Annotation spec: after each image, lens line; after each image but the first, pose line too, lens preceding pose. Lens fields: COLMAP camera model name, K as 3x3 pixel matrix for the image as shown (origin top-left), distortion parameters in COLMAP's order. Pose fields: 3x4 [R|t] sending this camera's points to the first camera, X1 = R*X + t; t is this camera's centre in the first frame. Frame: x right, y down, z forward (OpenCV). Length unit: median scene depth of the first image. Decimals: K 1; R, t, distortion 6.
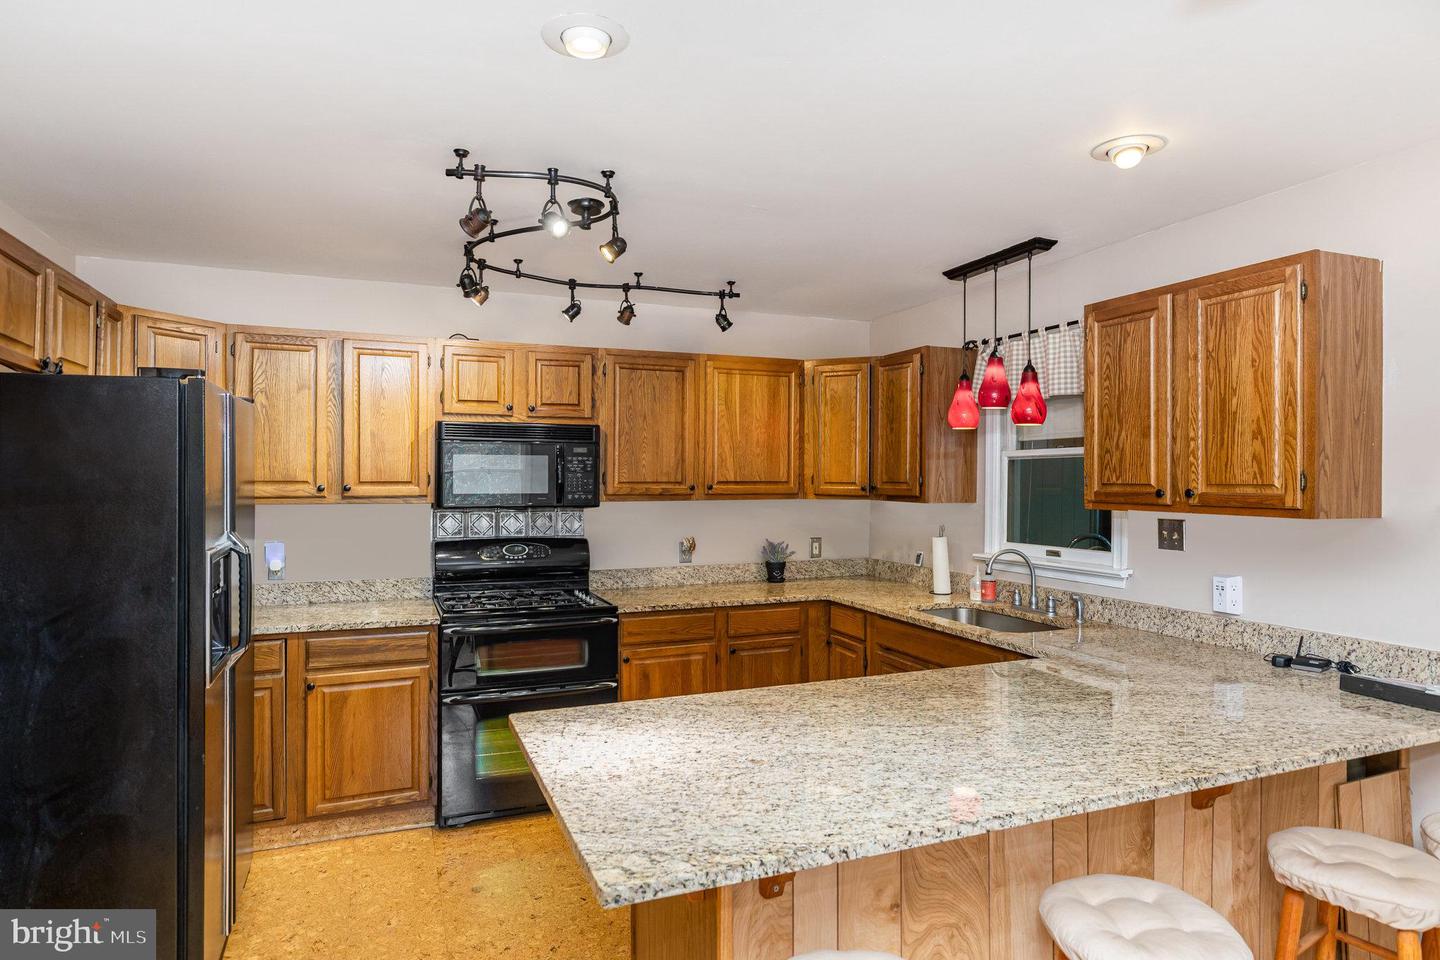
lens RADIAL K [[834.2, 0, 720.0], [0, 834.2, 475.6], [0, 0, 1]] dist [0.003704, -0.006119]
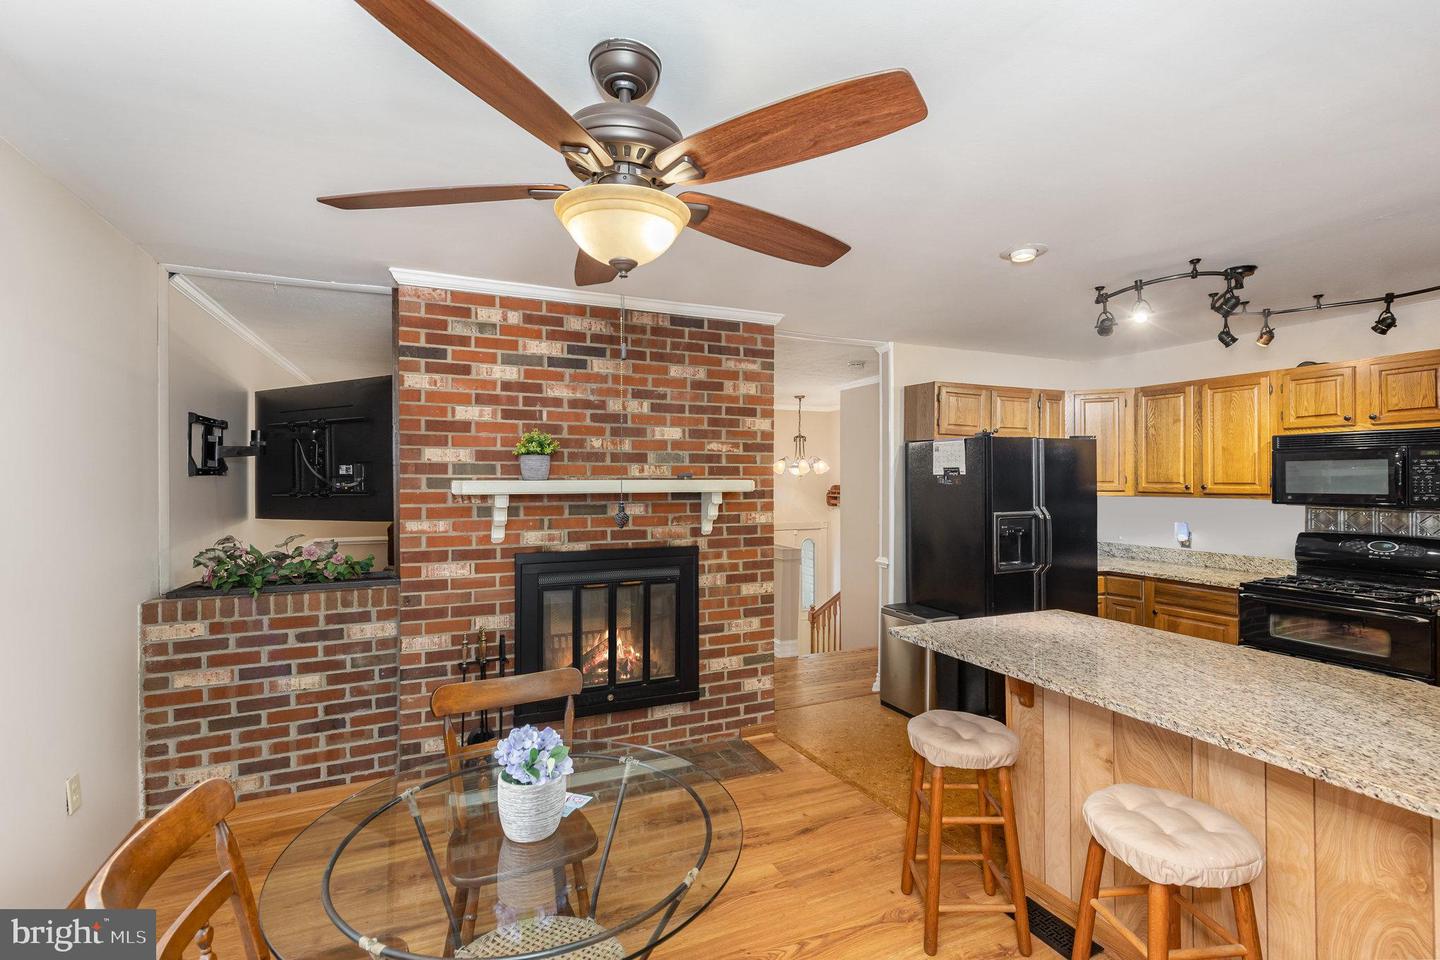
lens RADIAL K [[649.2, 0, 719.4], [0, 649.2, 478.3], [0, 0, 1]] dist [0.007380, -0.001167]
pose [[0.037030, -0.004115, -0.999306, 0.629073], [0.002345, 0.999989, -0.004031, 0.001804], [0.999311, -0.002194, 0.037039, 0.114626]]
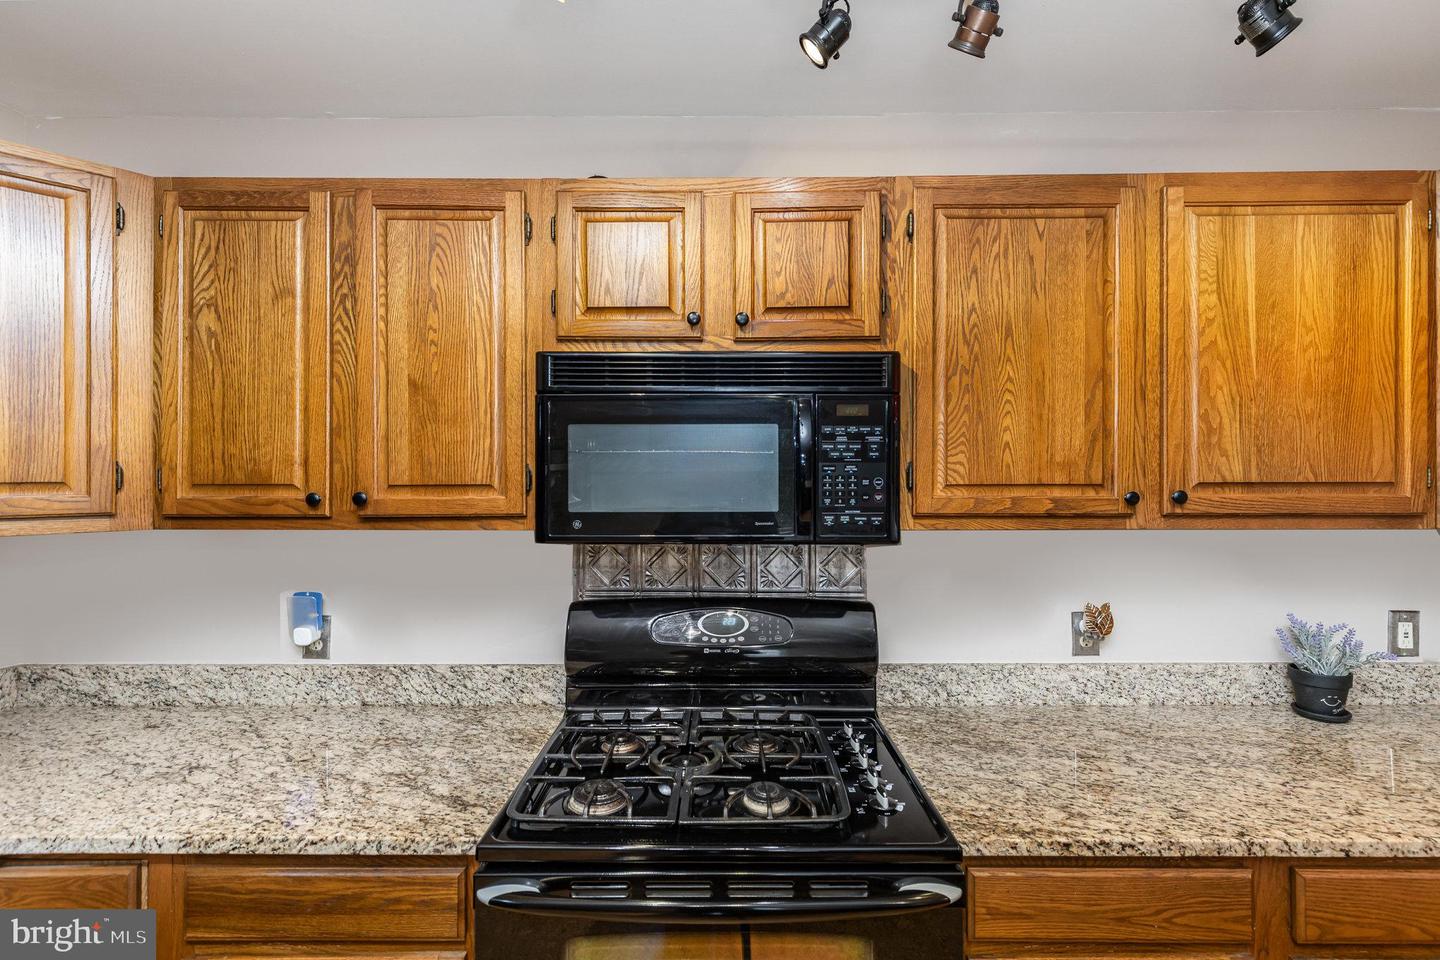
lens RADIAL K [[649.2, 0, 722.4], [0, 649.2, 472.0], [0, 0, 1]] dist [0.007380, -0.001167]
pose [[0.925109, -0.007575, -0.379626, -0.110145], [0.005274, 0.999961, -0.007100, 0.003131], [0.379665, 0.004566, 0.925113, 0.709598]]
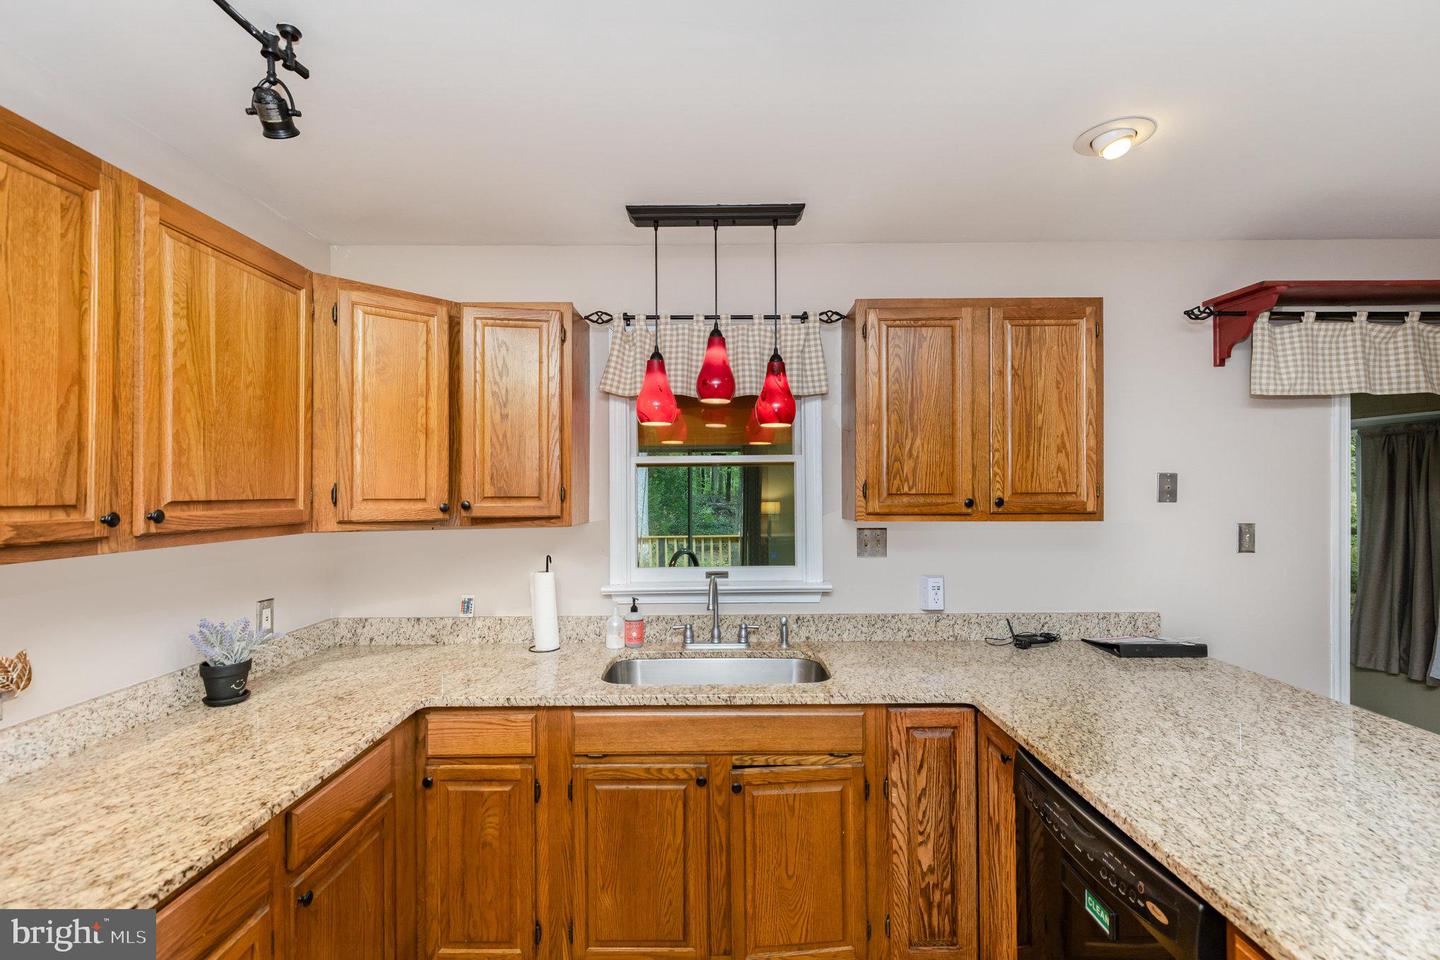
lens RADIAL K [[649.2, 0, 719.7], [0, 649.2, 487.8], [0, 0, 1]] dist [0.007380, -0.001167]
pose [[0.371237, -0.000805, 0.928538, -0.228637], [0.004362, 0.999990, -0.000877, 0.001850], [-0.928528, 0.004376, 0.371237, 0.722434]]
